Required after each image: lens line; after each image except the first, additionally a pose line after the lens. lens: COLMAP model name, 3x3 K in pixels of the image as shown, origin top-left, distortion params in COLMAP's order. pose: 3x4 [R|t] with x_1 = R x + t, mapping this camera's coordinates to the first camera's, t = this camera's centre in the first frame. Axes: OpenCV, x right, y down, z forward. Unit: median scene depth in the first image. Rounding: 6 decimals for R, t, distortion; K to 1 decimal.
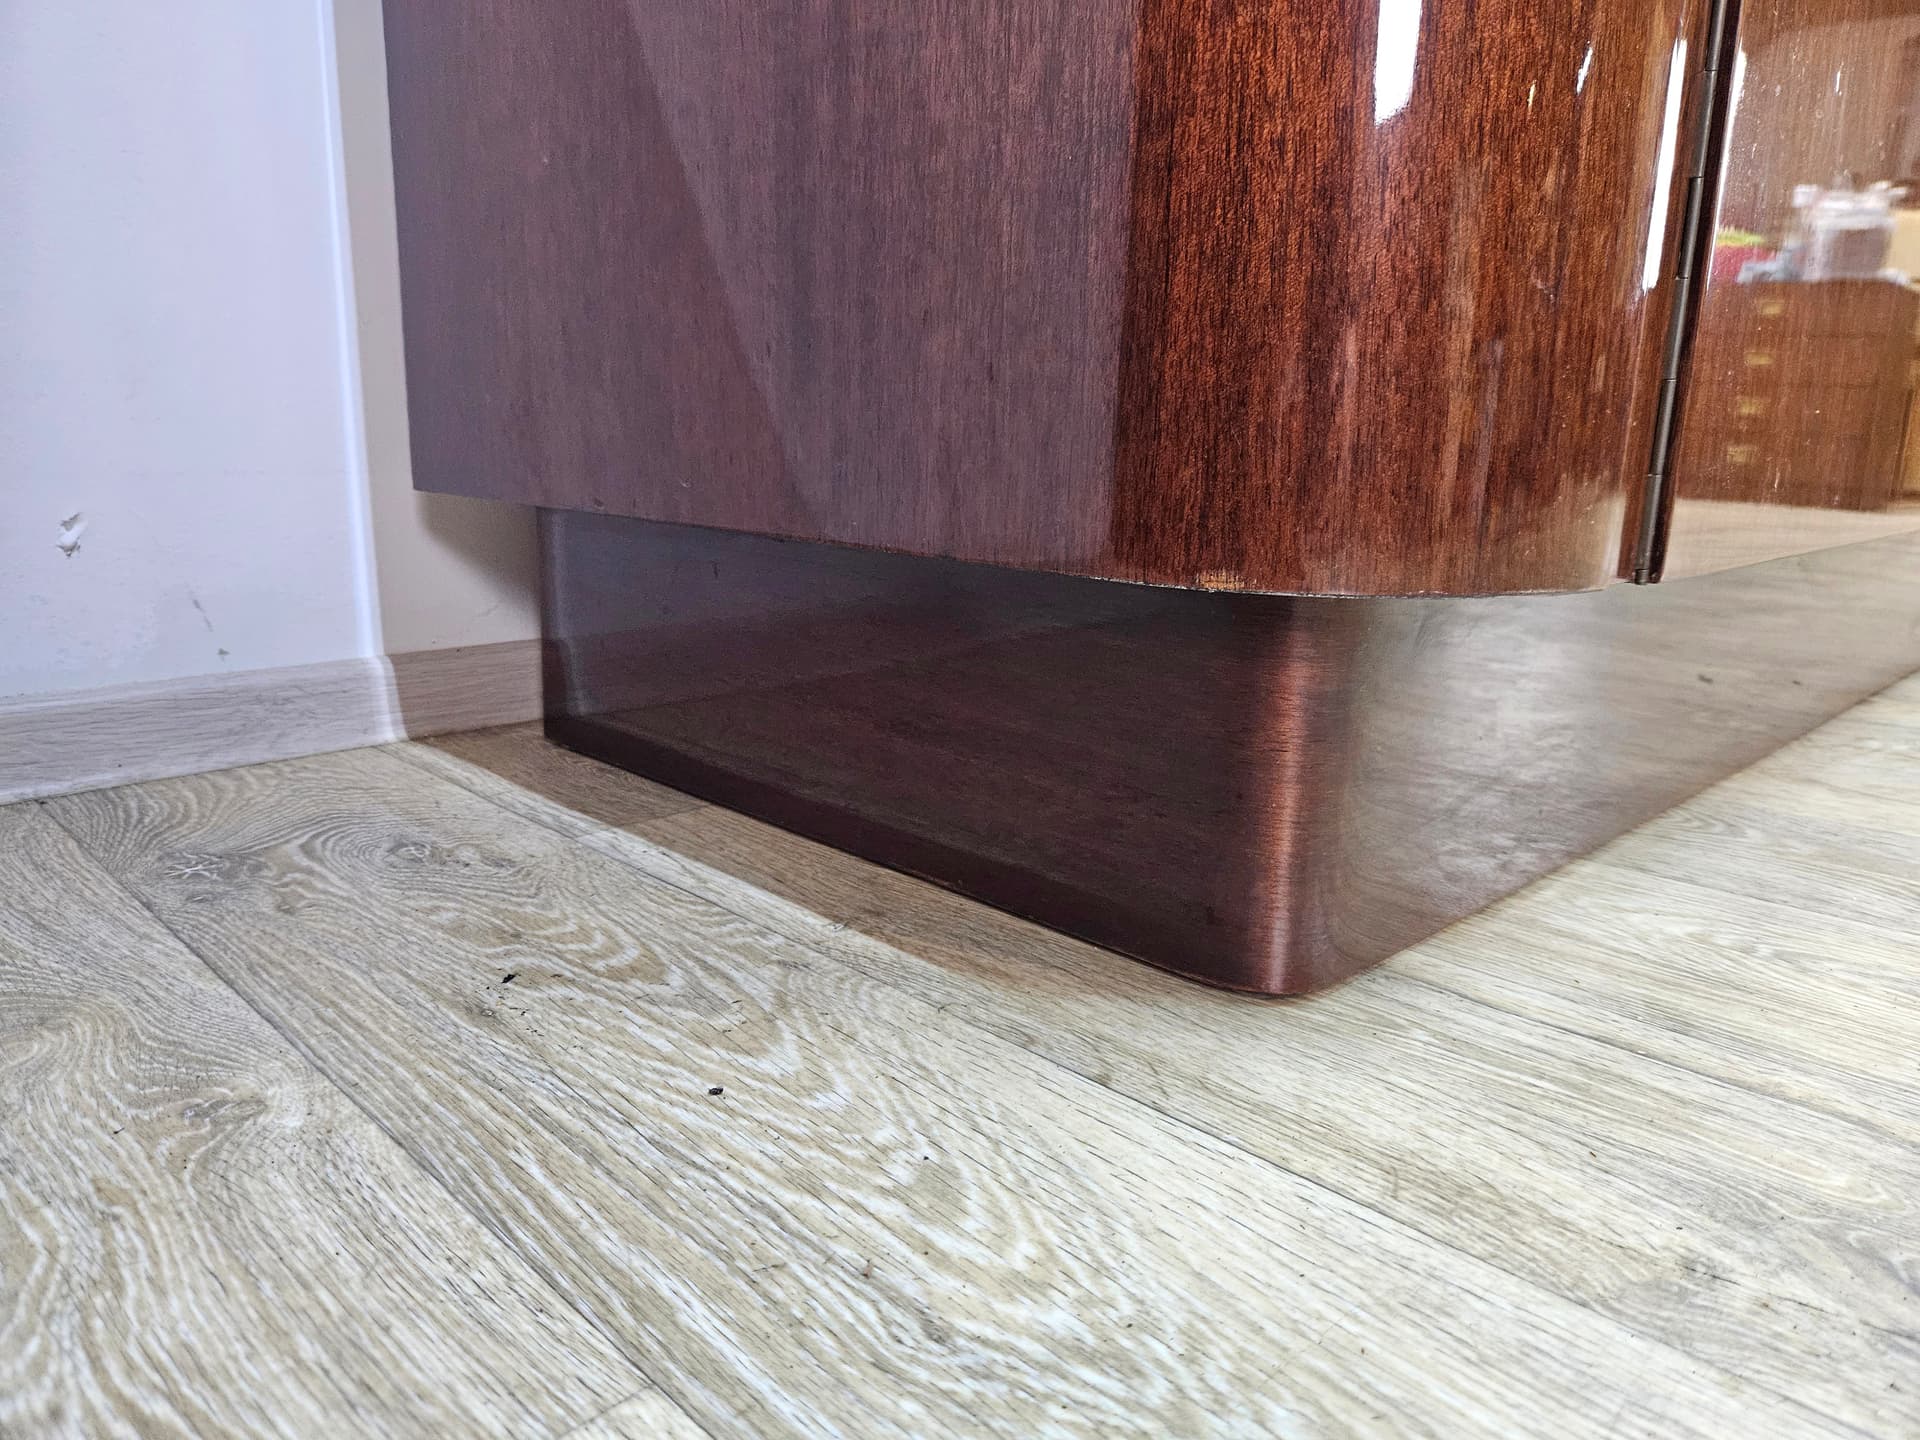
lens RADIAL K [[1308.1, 0, 935.5], [0, 1308.1, 725.4], [0, 0, 1]] dist [0.053750, -0.054346]
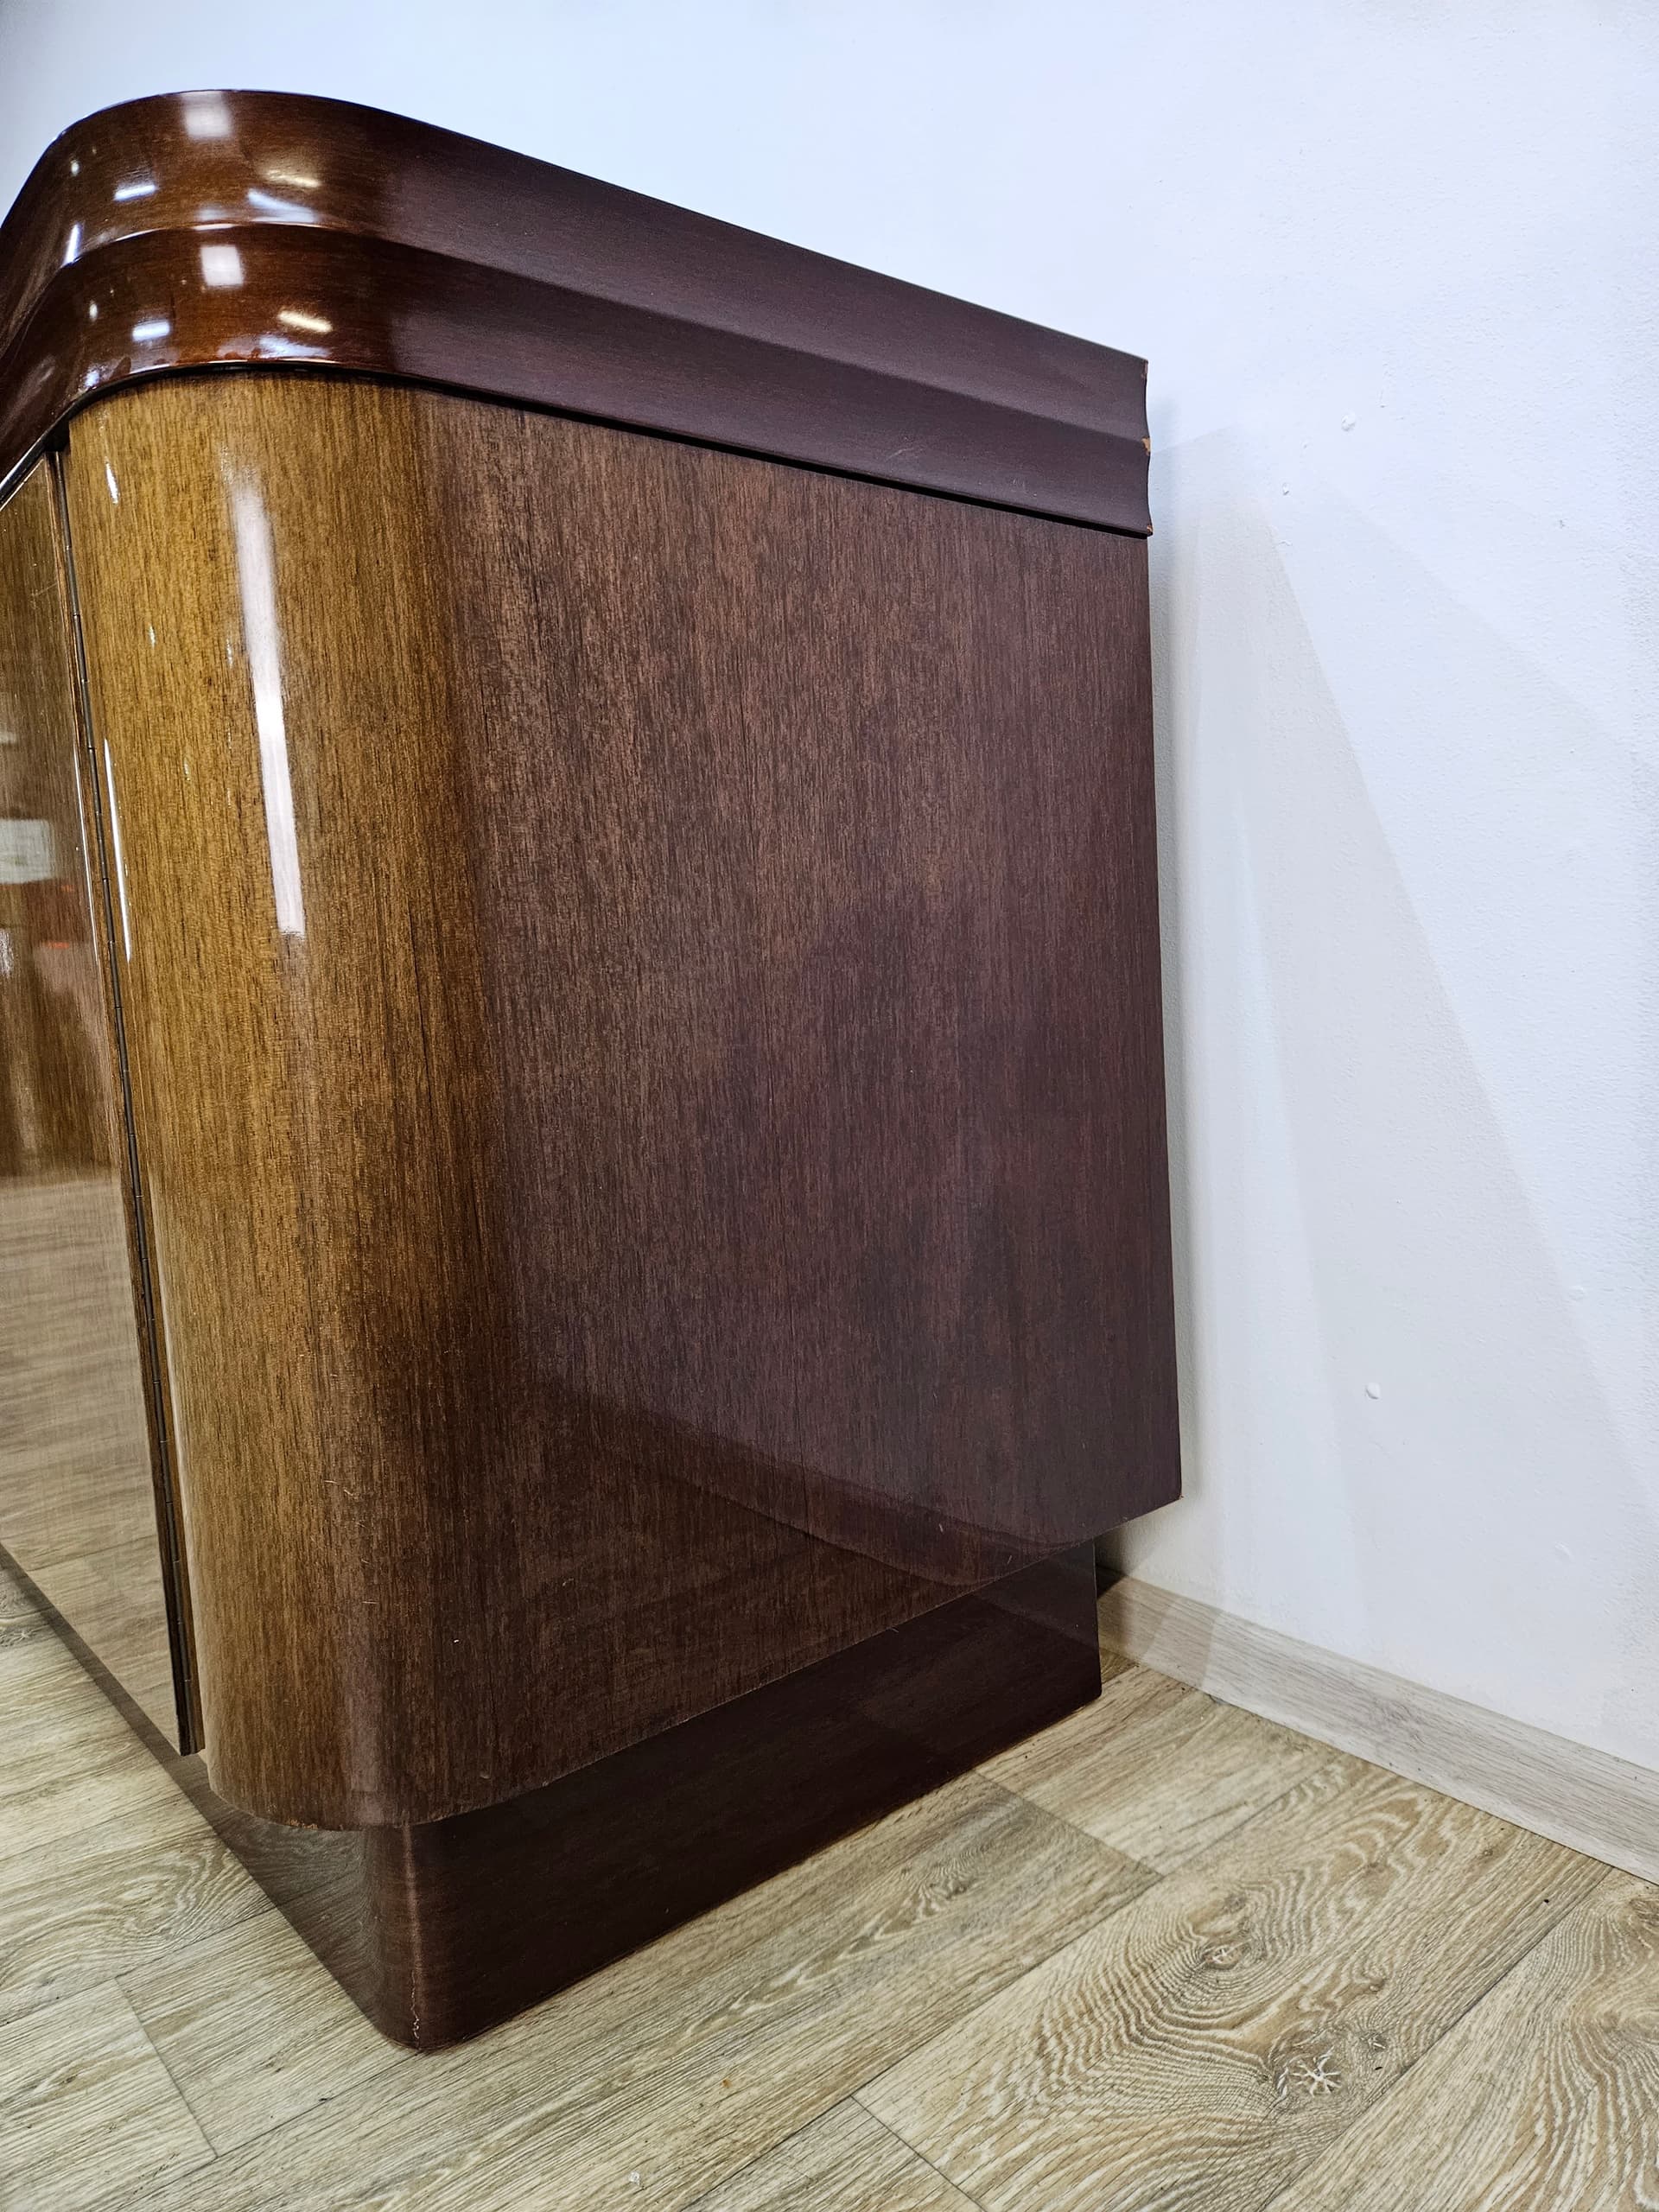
lens RADIAL K [[1507.0, 0, 837.9], [0, 1507.0, 1114.5], [0, 0, 1]] dist [0.053750, -0.054346]
pose [[0.071375, -0.132478, 0.988613, -2.007322], [0.285011, 0.952526, 0.107065, -1.029600], [-0.955863, 0.274124, 0.105744, 1.204010]]
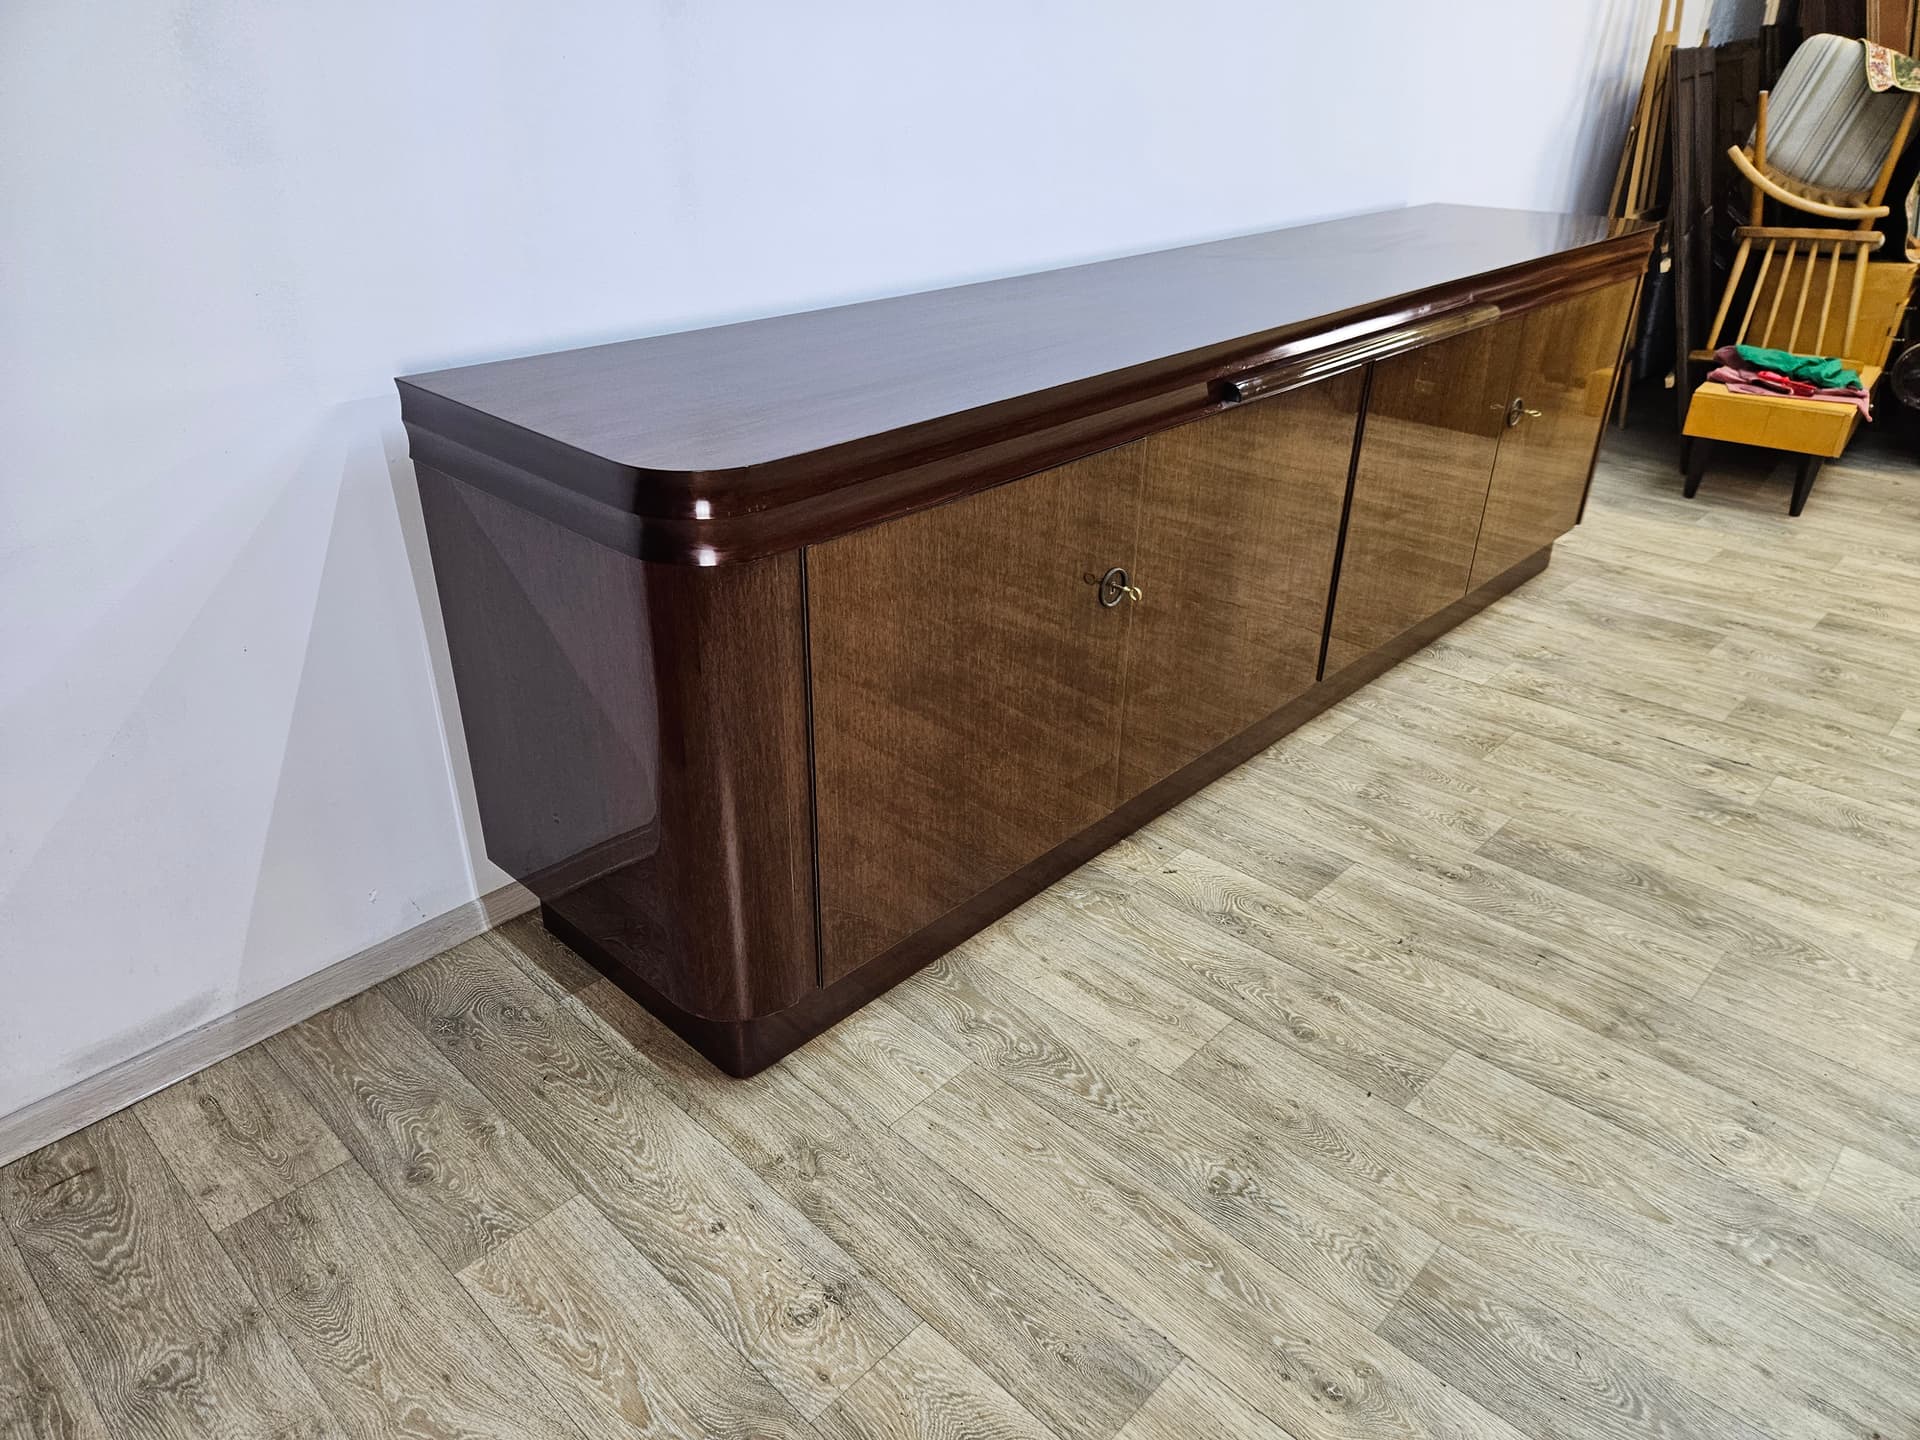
lens RADIAL K [[1308.1, 0, 961.9], [0, 1308.1, 706.3], [0, 0, 1]] dist [0.053750, -0.054346]
pose [[0.999392, -0.026322, 0.022846, 0.802761], [0.019771, 0.967954, 0.250350, -1.731682], [-0.028704, -0.249746, 0.967886, -2.399678]]
